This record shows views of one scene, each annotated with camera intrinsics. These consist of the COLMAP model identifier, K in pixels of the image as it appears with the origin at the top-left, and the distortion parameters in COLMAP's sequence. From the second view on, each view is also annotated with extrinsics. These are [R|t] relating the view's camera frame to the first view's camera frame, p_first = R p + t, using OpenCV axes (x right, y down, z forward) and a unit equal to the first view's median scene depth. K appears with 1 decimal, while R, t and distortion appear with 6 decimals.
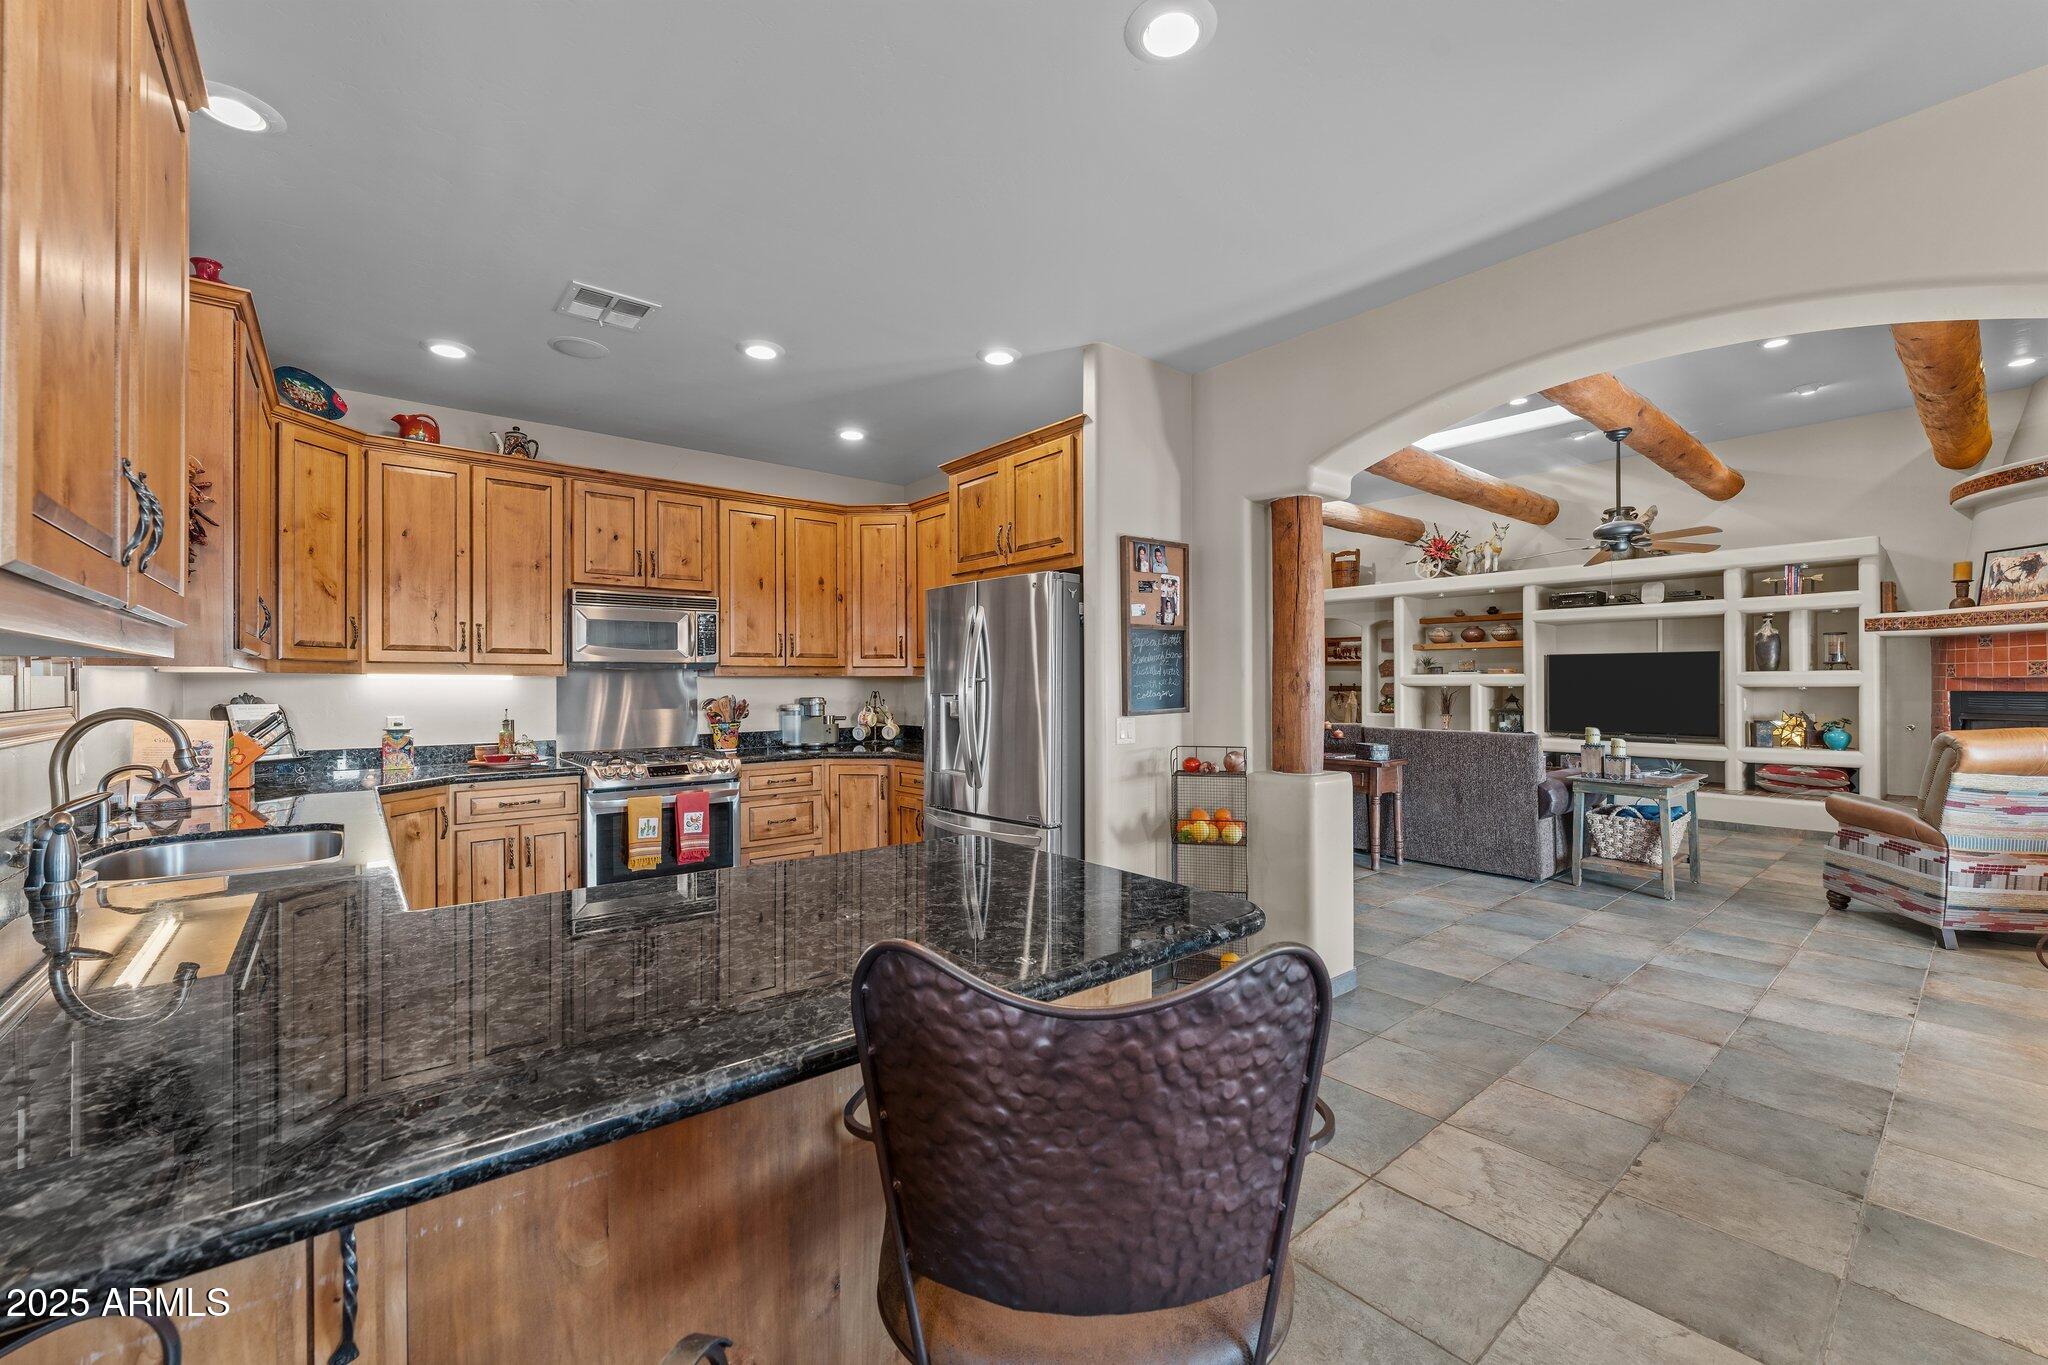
lens RADIAL K [[822.3, 0, 1023.0], [0, 822.3, 682.5], [0, 0, 1]] dist [-0.004396, -0.000356]
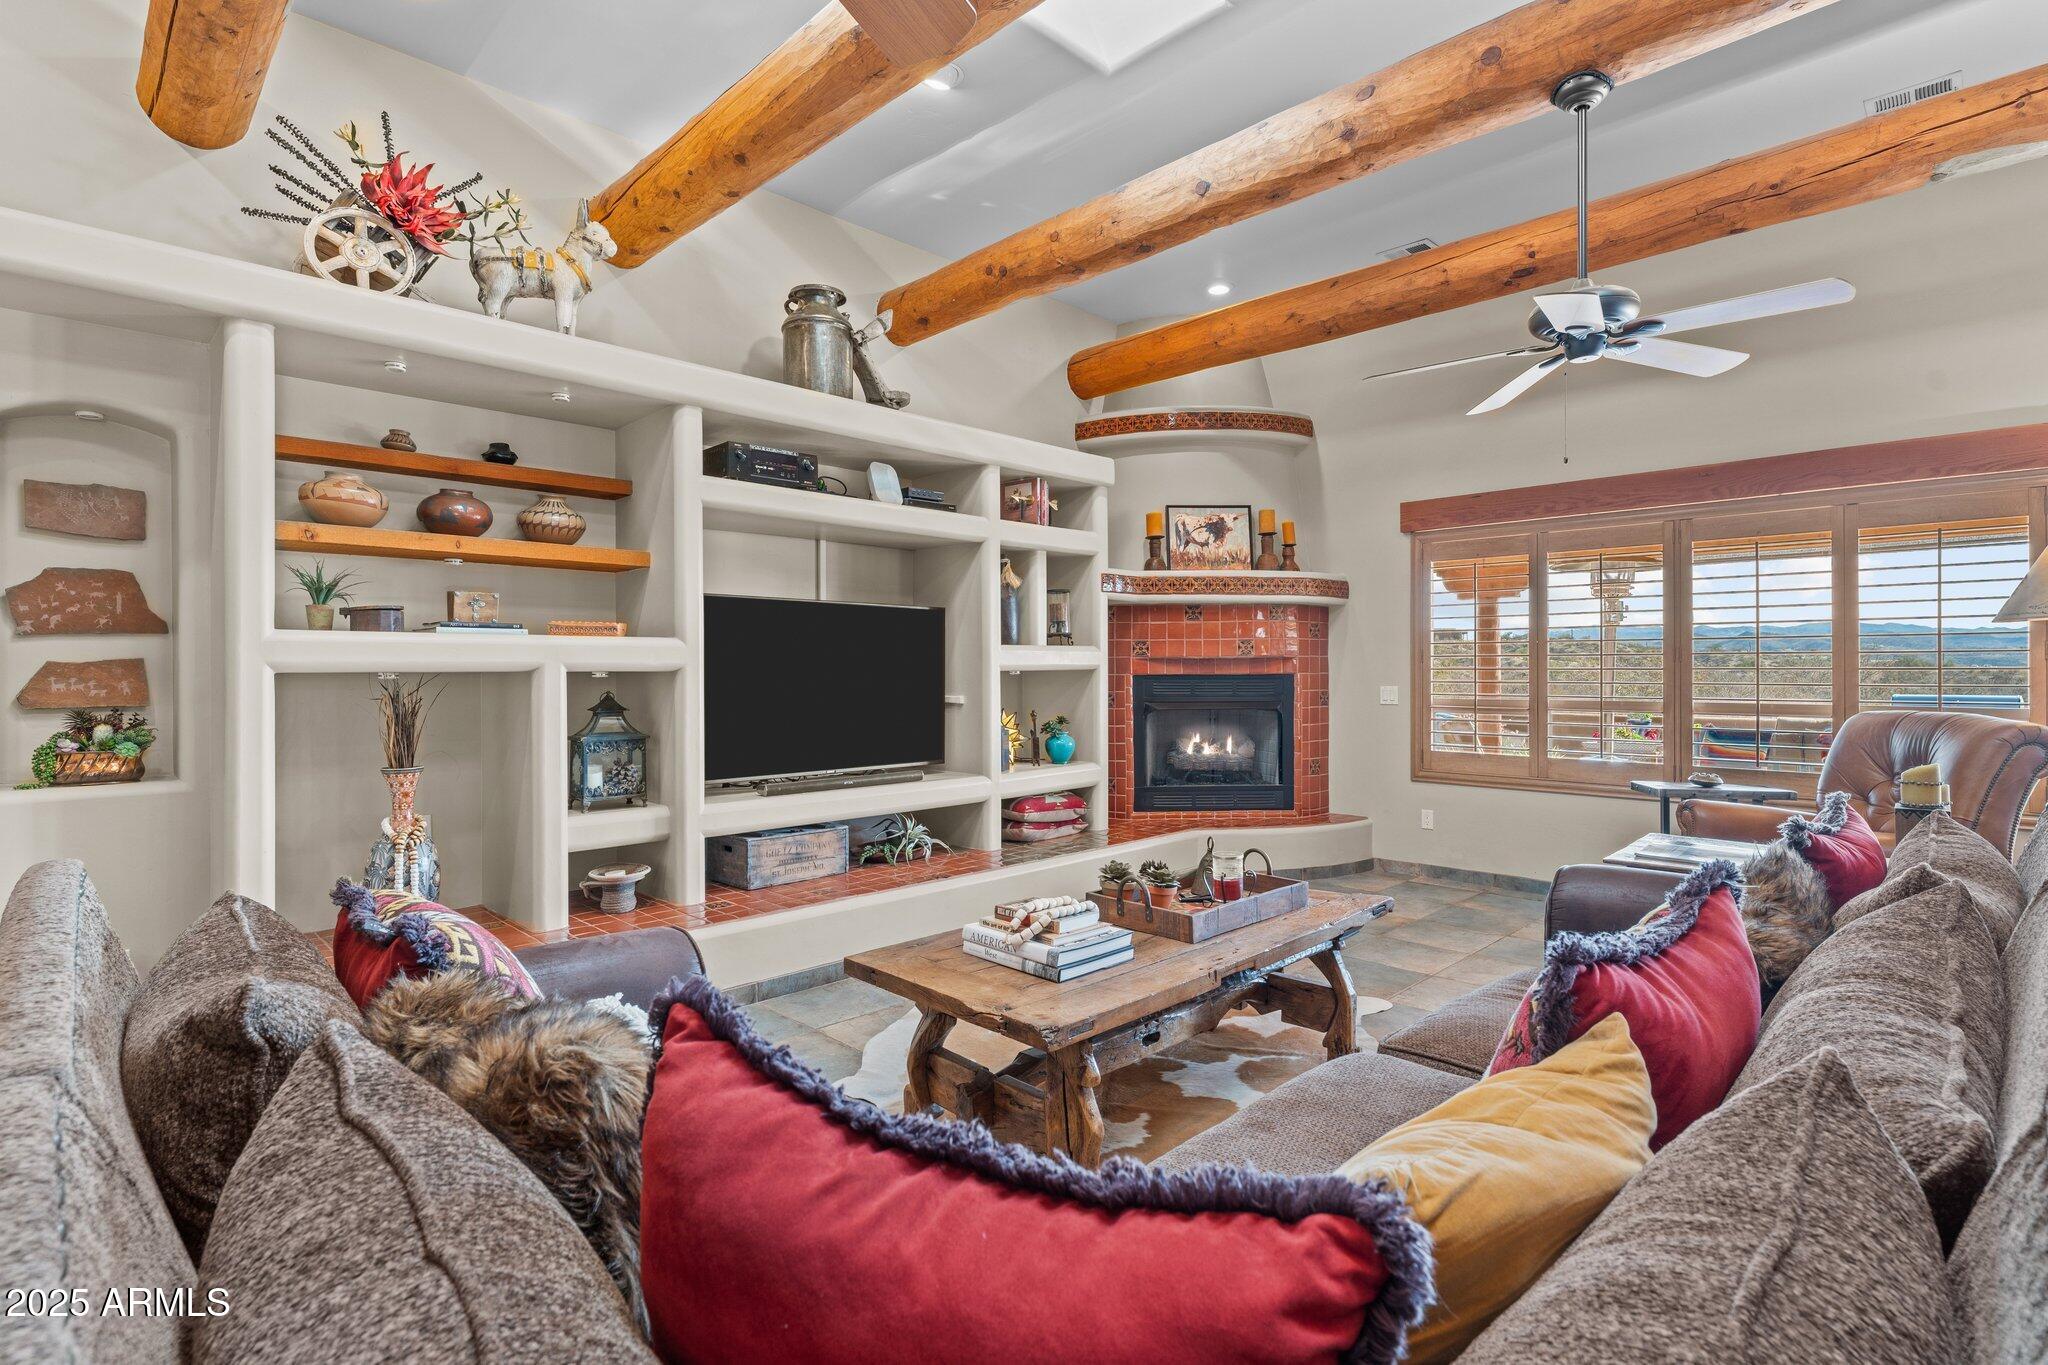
lens RADIAL K [[977.6, 0, 1023.6], [0, 977.6, 668.8], [0, 0, 1]] dist [-0.013535, 0.001856]
pose [[-0.096283, 0.000846, 0.995354, 0.274789], [0.000428, 1.000000, -0.000808, 0.006896], [-0.995354, 0.000348, -0.096283, 1.579939]]
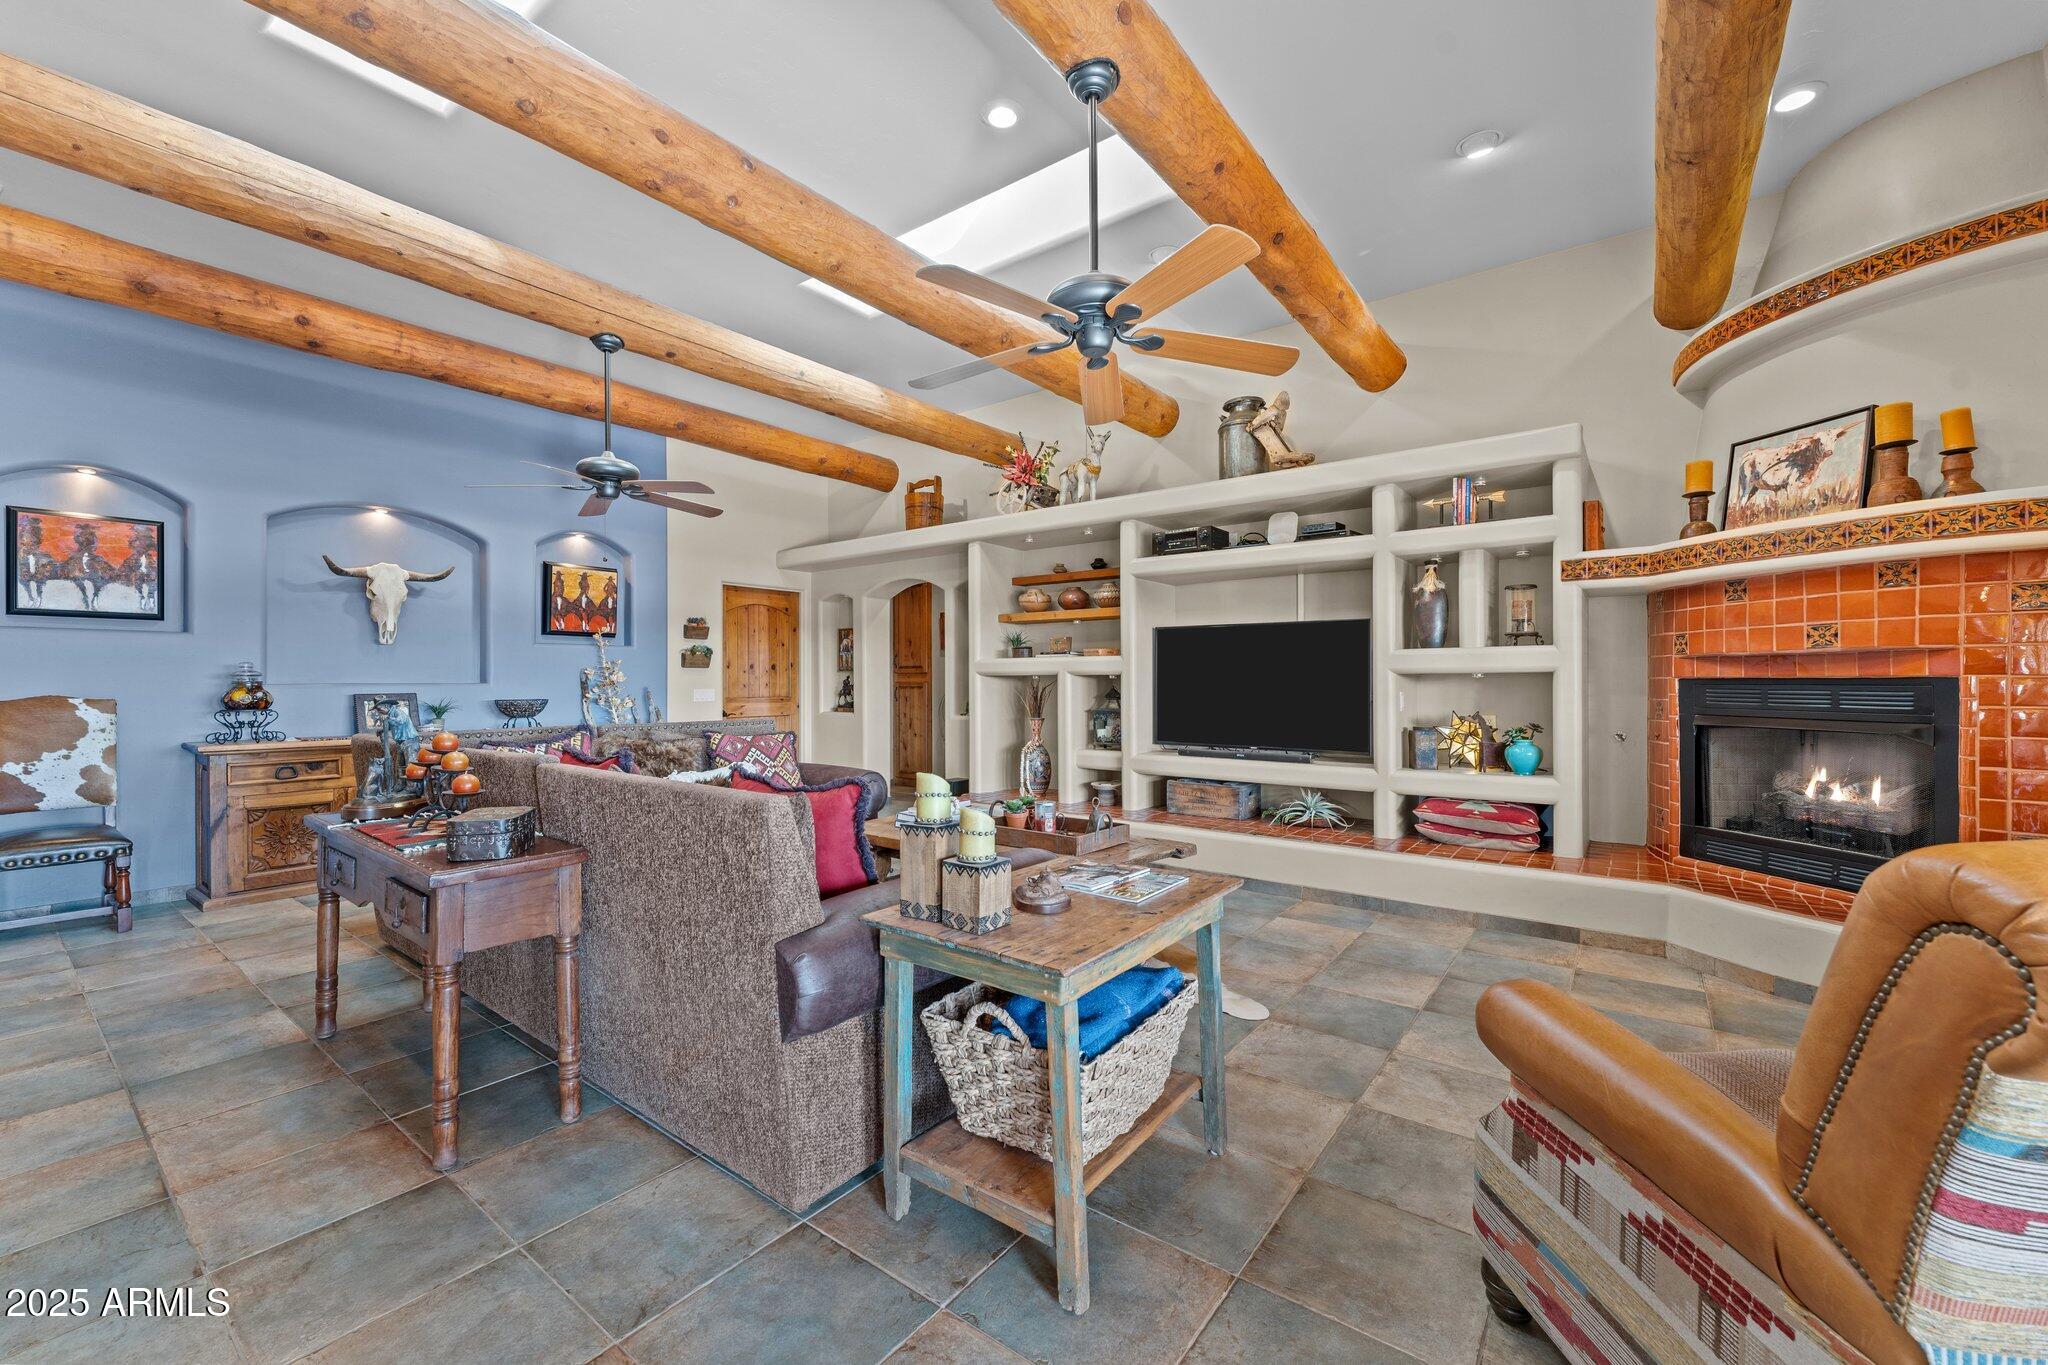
lens RADIAL K [[822.3, 0, 1020.7], [0, 822.3, 681.8], [0, 0, 1]] dist [-0.004396, -0.000356]
pose [[0.974565, -0.000194, 0.224105, 0.688253], [-0.000273, 0.999998, 0.002051, 0.015648], [-0.224105, -0.002060, 0.974563, 0.681188]]
